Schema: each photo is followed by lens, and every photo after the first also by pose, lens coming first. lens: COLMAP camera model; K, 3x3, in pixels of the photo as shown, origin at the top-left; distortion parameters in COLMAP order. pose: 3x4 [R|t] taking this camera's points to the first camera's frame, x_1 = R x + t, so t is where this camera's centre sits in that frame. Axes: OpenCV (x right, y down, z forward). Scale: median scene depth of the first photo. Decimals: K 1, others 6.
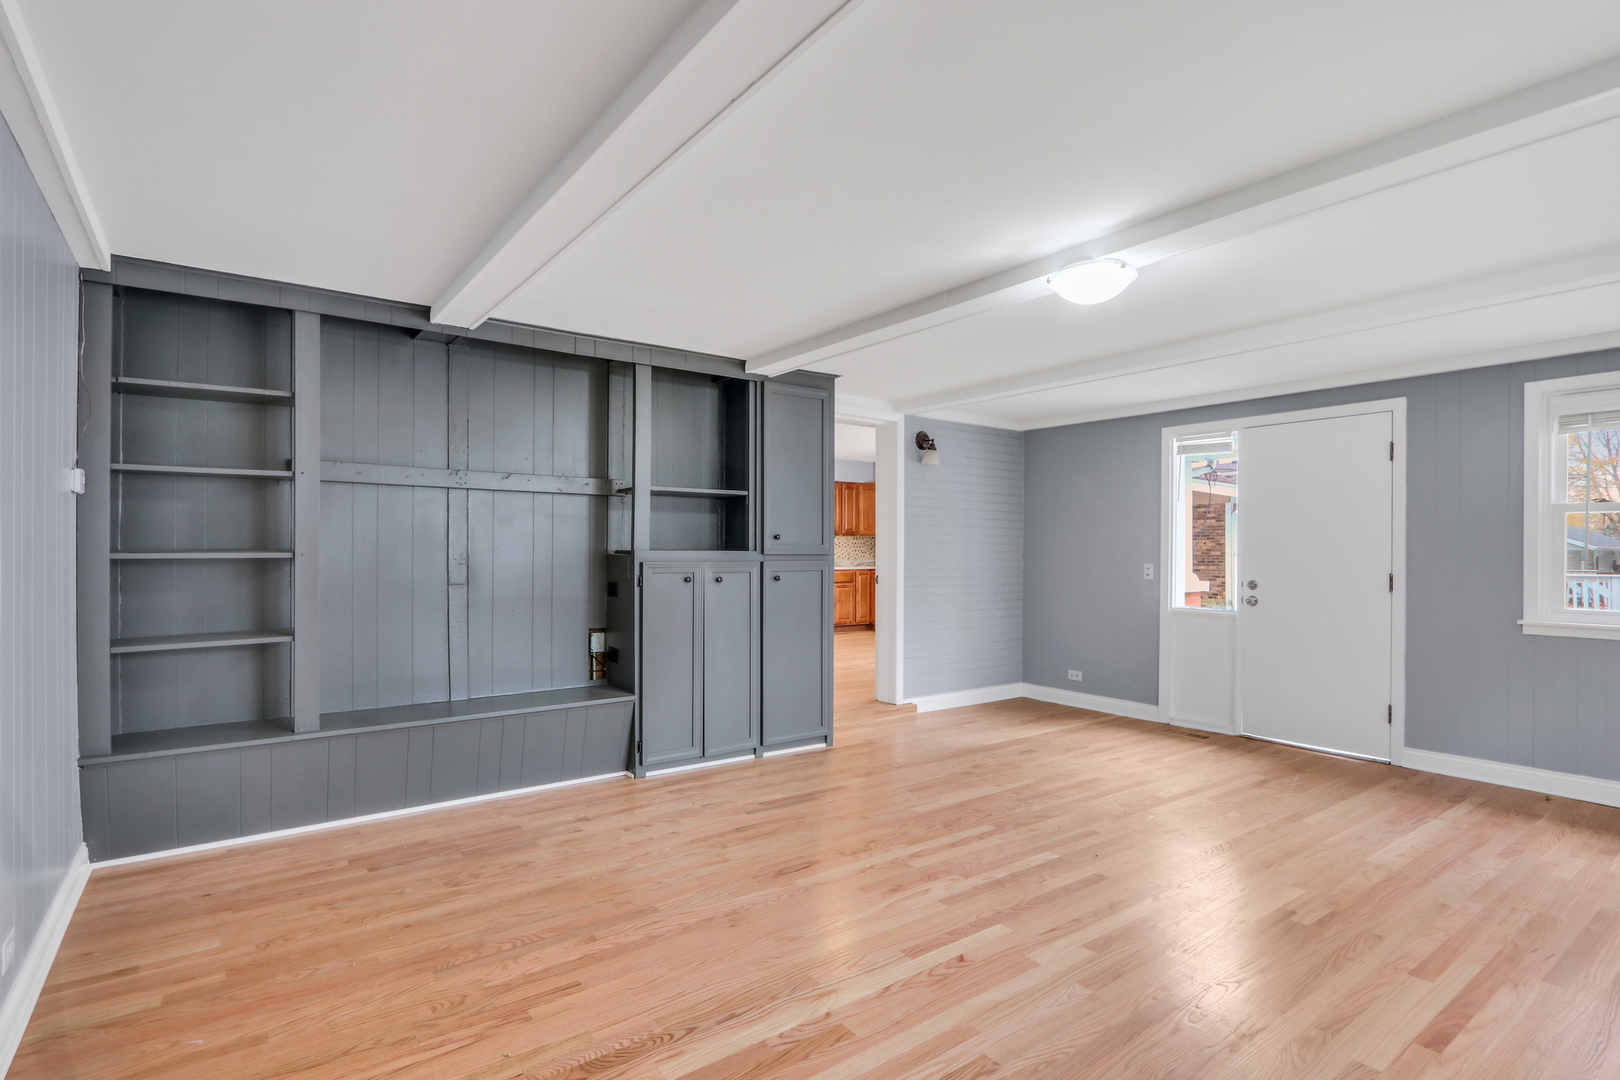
lens RADIAL K [[794.3, 0, 782.3], [0, 794.3, 550.8], [0, 0, 1]] dist [-0.003377, -0.000420]
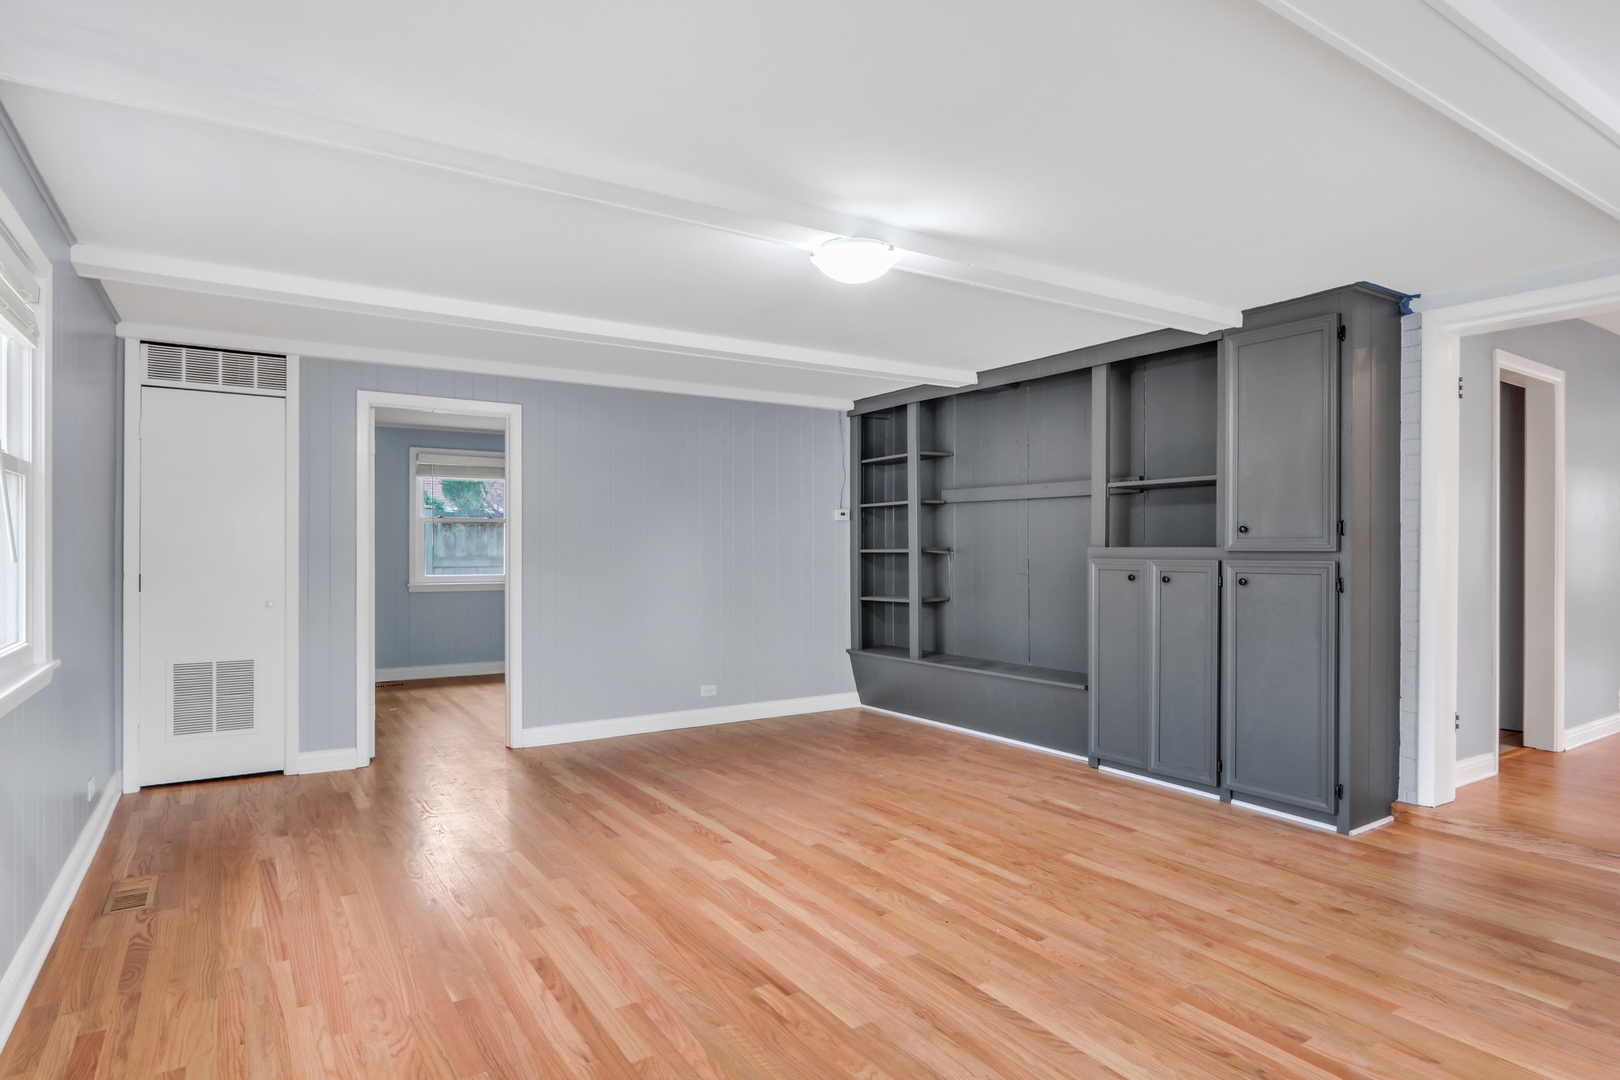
lens RADIAL K [[861.2, 0, 786.2], [0, 861.2, 547.5], [0, 0, 1]] dist [-0.004760, 0.000084]
pose [[-0.050326, -0.004179, -0.998724, 1.159887], [0.000655, 0.999991, -0.004217, 0.005270], [0.998733, -0.000867, -0.050323, 0.796350]]
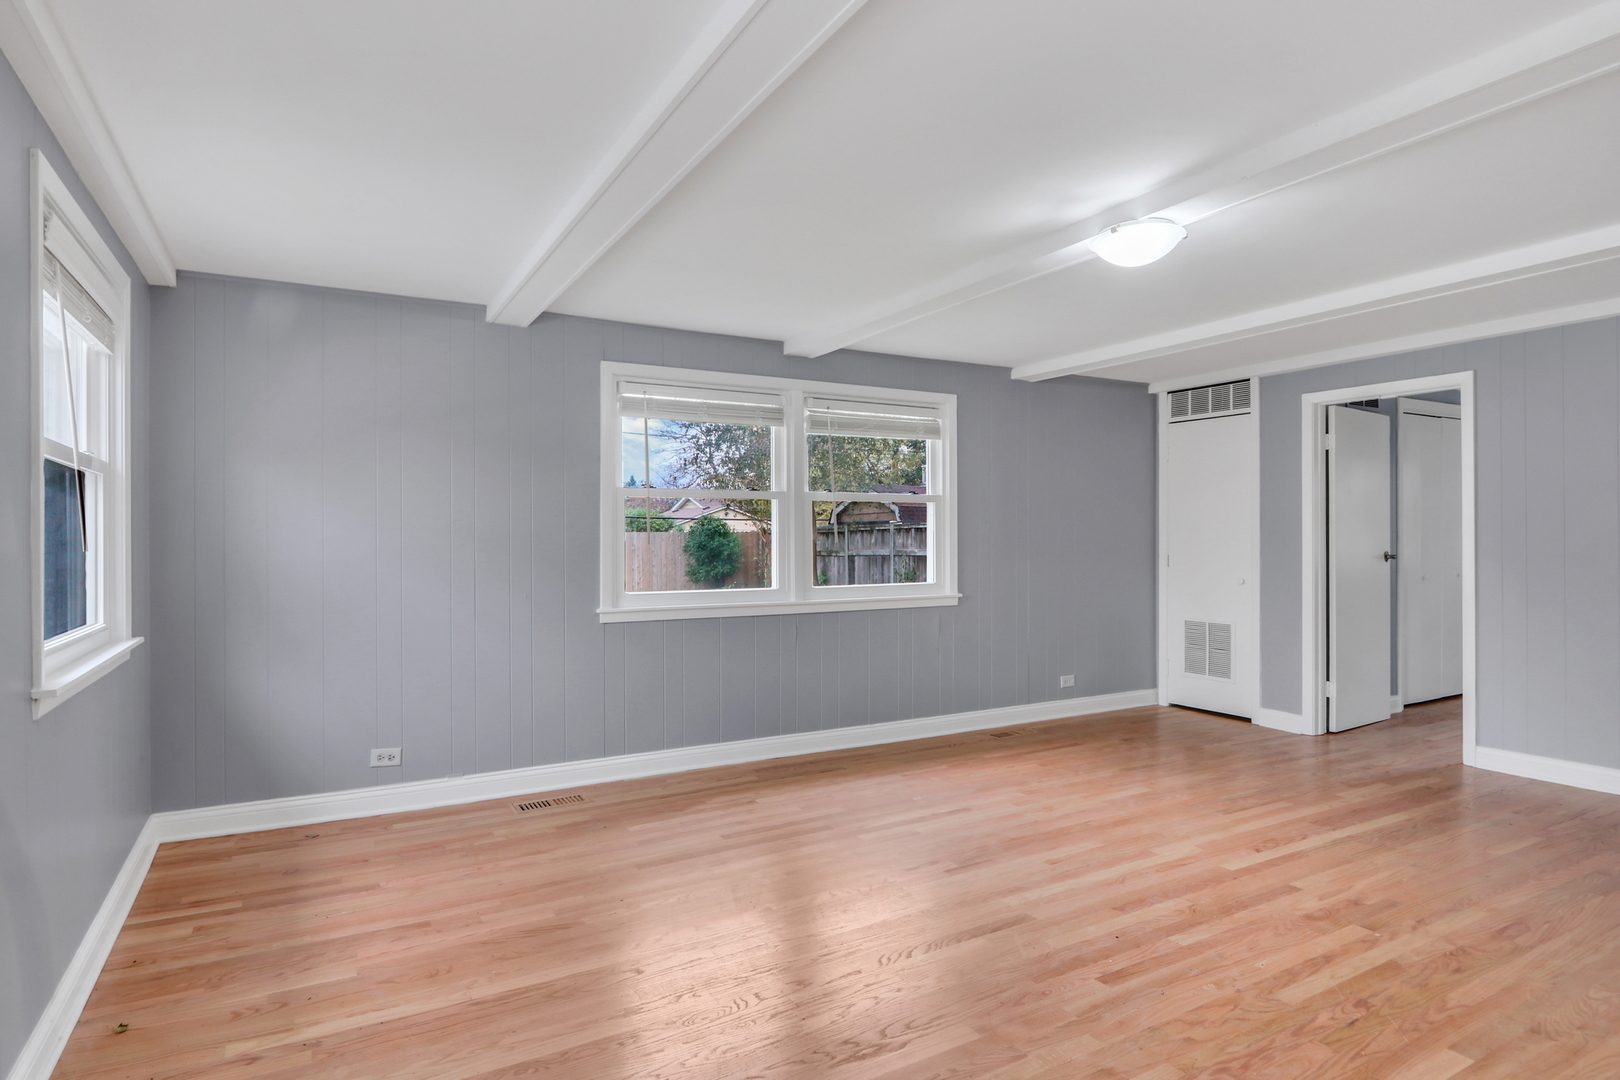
lens RADIAL K [[884.8, 0, 809.3], [0, 884.8, 537.9], [0, 0, 1]] dist [-0.001167, 0.000686]
pose [[-0.995785, 0.000704, 0.091710, 0.550577], [0.000287, 0.999990, -0.004564, 0.009732], [-0.091712, -0.004518, -0.995775, 1.682341]]
